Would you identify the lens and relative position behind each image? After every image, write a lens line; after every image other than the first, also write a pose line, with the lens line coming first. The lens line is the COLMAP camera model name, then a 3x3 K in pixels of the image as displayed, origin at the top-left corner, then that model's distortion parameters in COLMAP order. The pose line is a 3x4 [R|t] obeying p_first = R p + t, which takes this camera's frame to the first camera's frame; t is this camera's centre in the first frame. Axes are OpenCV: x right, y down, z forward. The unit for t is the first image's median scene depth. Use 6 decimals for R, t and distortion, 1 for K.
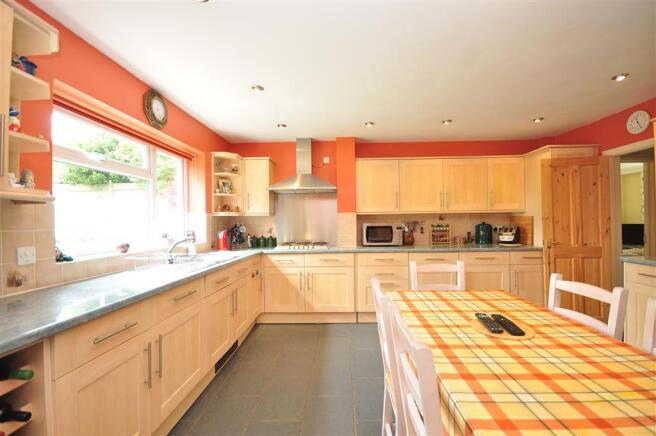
lens RADIAL K [[286.1, 0, 332.7], [0, 286.1, 219.9], [0, 0, 1]] dist [0.005518, -0.000179]
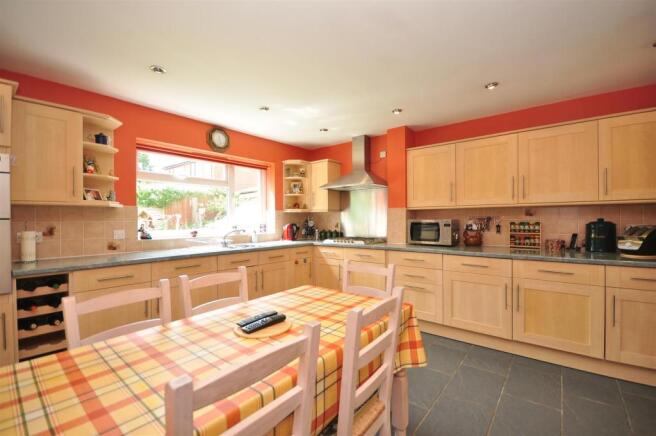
lens RADIAL K [[286.1, 0, 333.0], [0, 286.1, 217.0], [0, 0, 1]] dist [0.005518, -0.000179]
pose [[0.798830, 0.003130, -0.601549, 0.468587], [0.001028, 0.999978, 0.006568, -0.001277], [0.601556, -0.005865, 0.798809, 0.124336]]
